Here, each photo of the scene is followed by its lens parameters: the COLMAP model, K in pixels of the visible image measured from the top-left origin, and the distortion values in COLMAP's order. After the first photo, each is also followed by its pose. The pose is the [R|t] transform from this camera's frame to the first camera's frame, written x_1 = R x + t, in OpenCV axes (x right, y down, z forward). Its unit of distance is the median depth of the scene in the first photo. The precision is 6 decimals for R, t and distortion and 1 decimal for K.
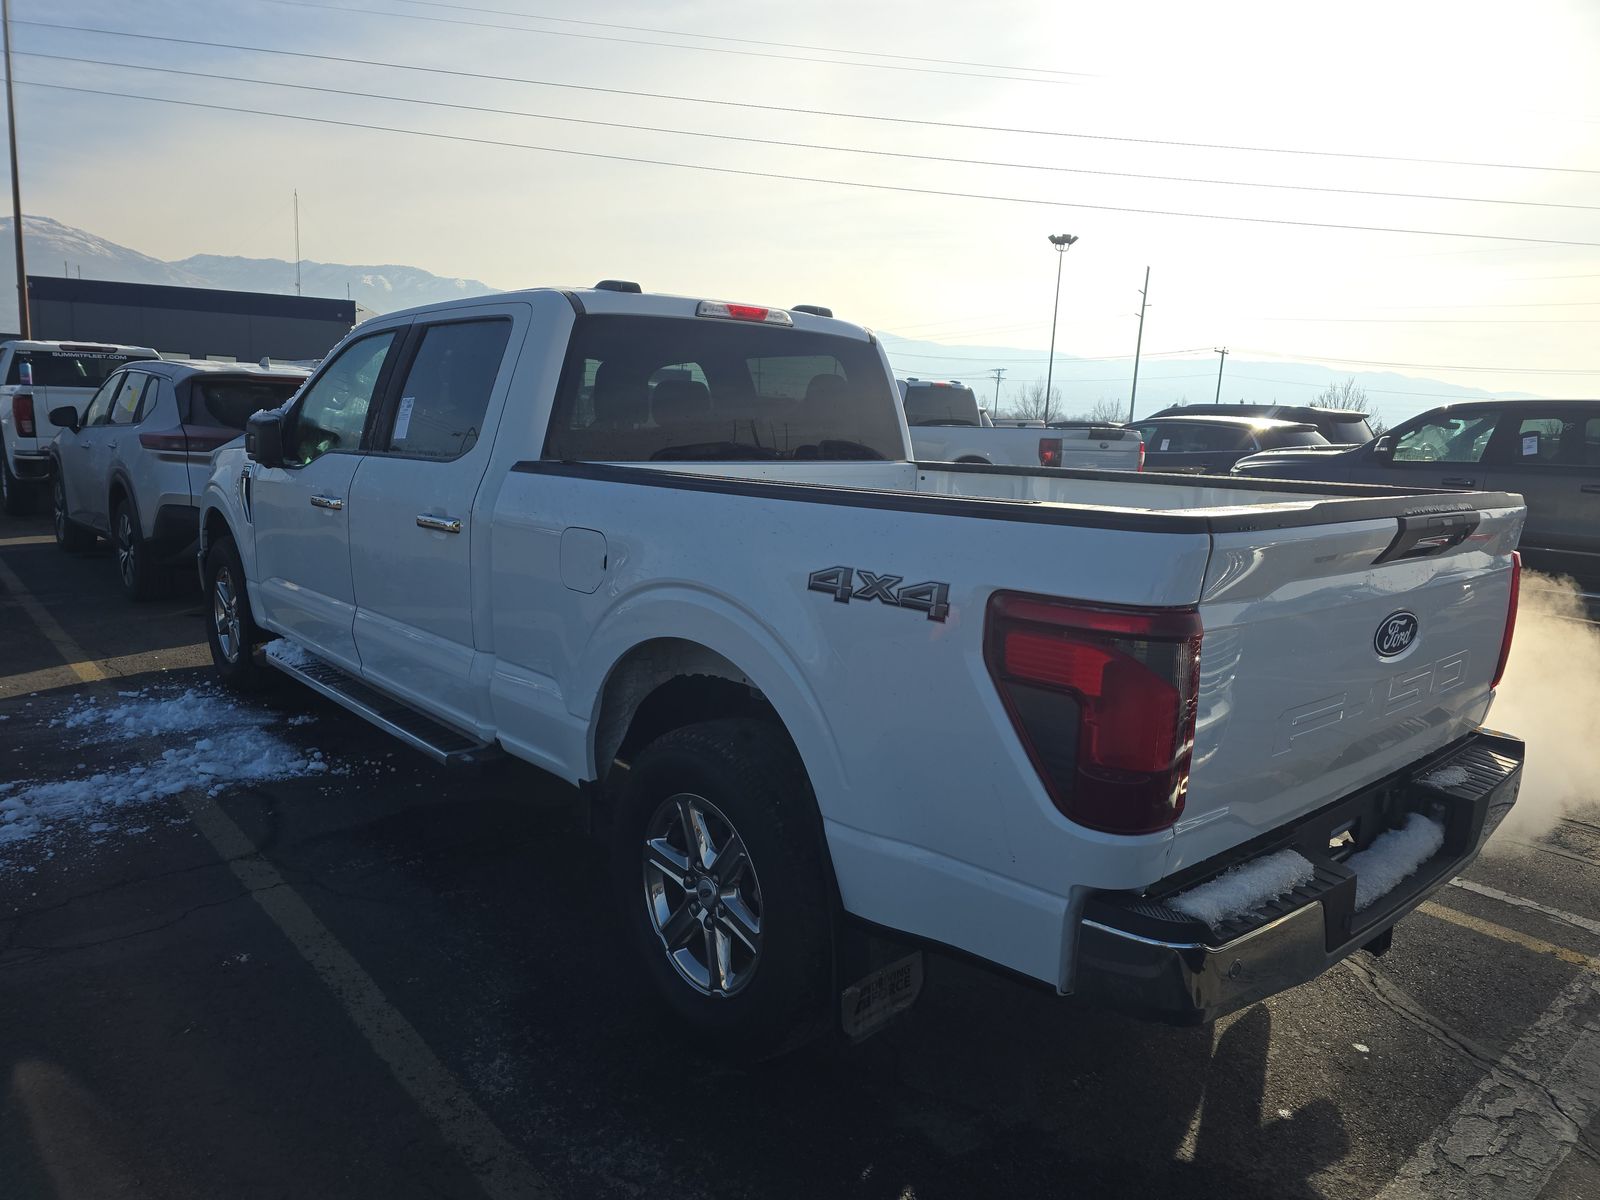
lens RADIAL K [[1074.0, 0, 805.6], [0, 1074.0, 604.0], [0, 0, 1]] dist [0.015325, -0.018912]
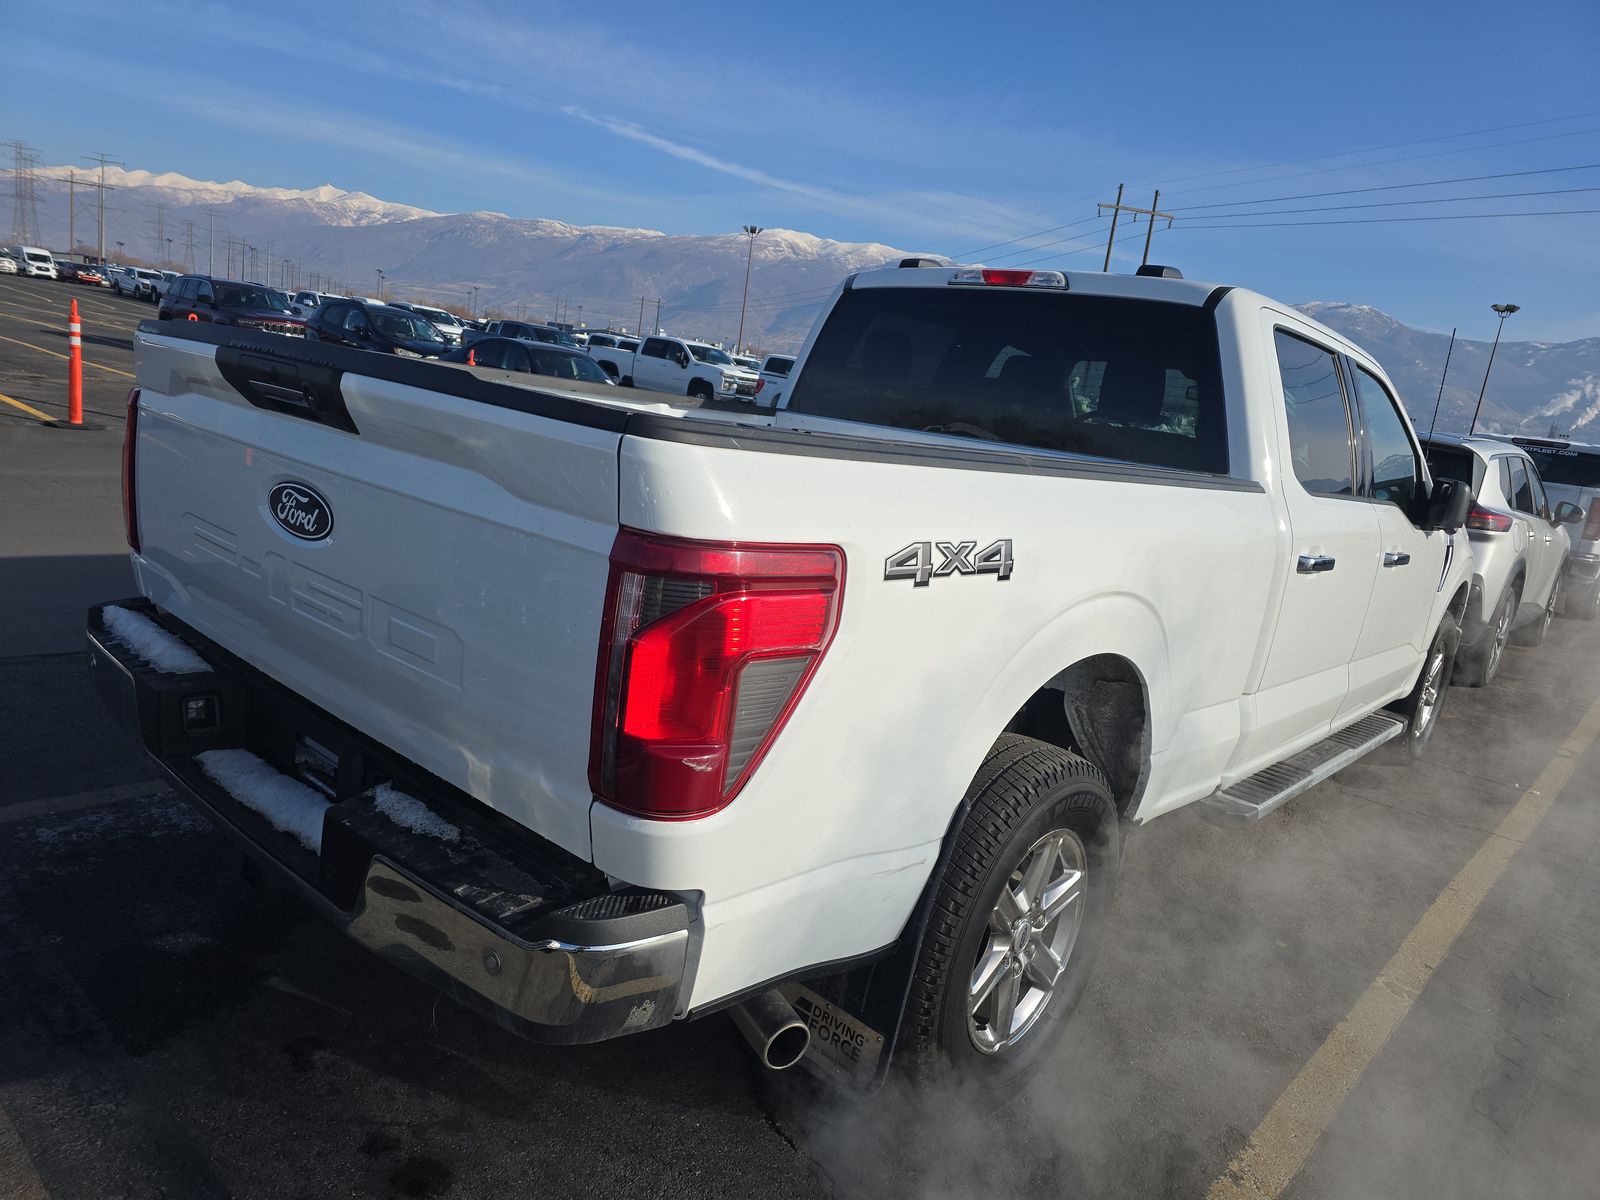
lens RADIAL K [[1074.0, 0, 805.7], [0, 1074.0, 607.9], [0, 0, 1]] dist [0.015325, -0.018912]
pose [[0.121553, 0.171321, -0.977688, 0.893010], [-0.292314, 0.947488, 0.129687, -0.076946], [0.948566, 0.270028, 0.165250, 0.792134]]
